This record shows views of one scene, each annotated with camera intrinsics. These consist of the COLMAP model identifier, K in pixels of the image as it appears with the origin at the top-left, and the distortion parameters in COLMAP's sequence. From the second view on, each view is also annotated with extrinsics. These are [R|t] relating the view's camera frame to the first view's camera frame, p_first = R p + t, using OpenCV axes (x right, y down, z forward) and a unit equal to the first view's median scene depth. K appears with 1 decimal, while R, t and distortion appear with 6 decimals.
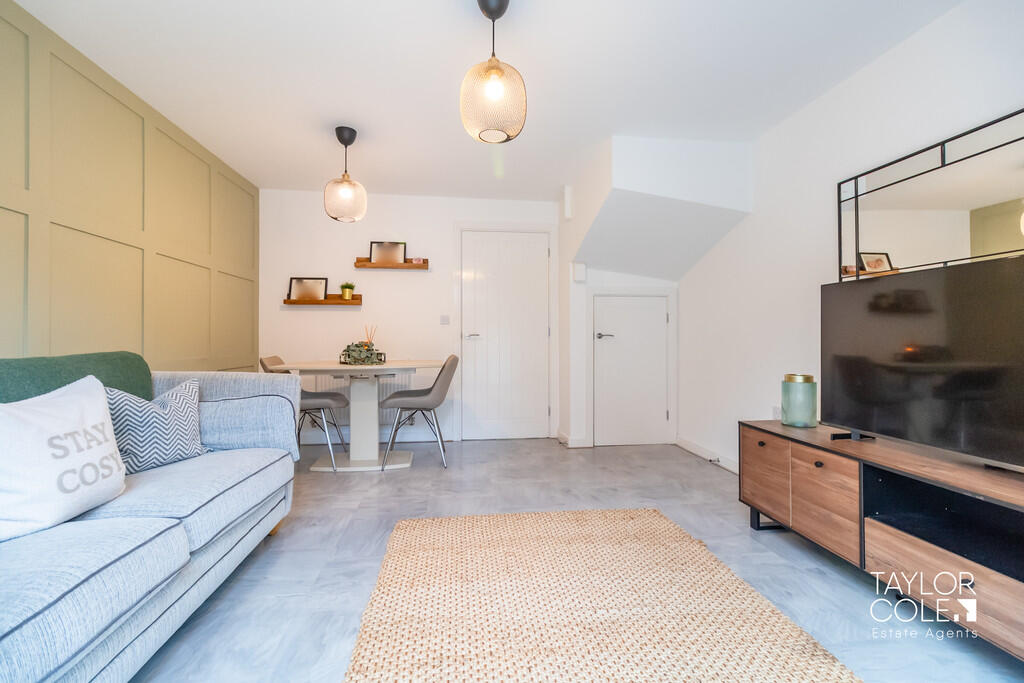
lens RADIAL K [[444.1, 0, 512.0], [0, 444.1, 341.5], [0, 0, 1]] dist [-0.000291, -0.000293]
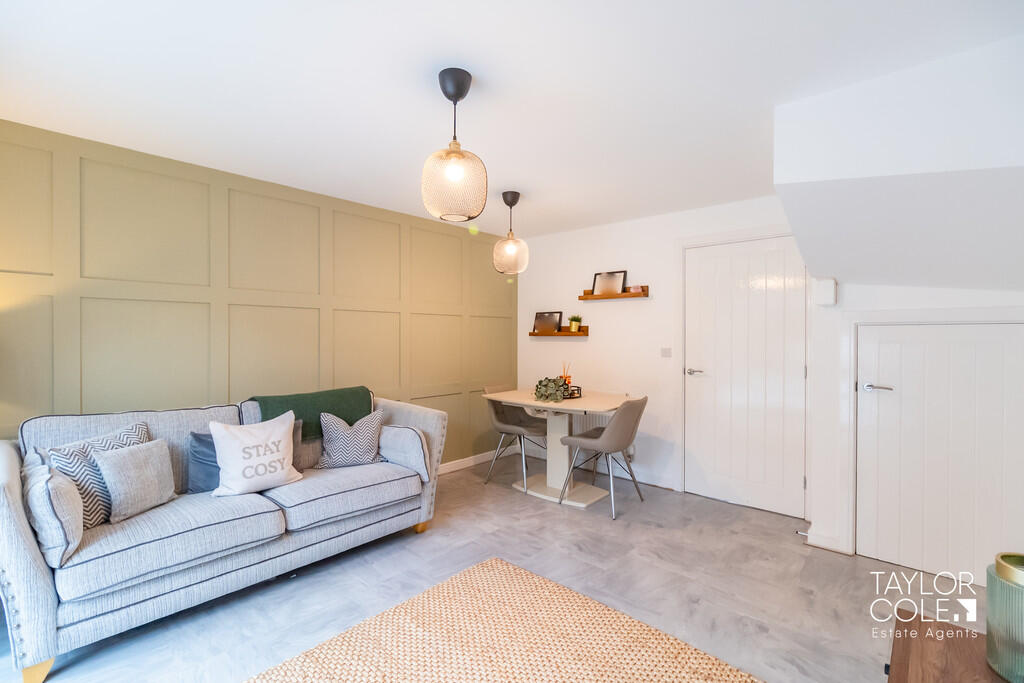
lens RADIAL K [[460.9, 0, 512.0], [0, 460.9, 341.5], [0, 0, 1]] dist [0.000983, -0.000011]
pose [[0.652530, 0.012771, -0.757655, 0.509200], [-0.007671, 0.999918, 0.010248, -0.113079], [0.757724, -0.000875, 0.652574, 0.242016]]
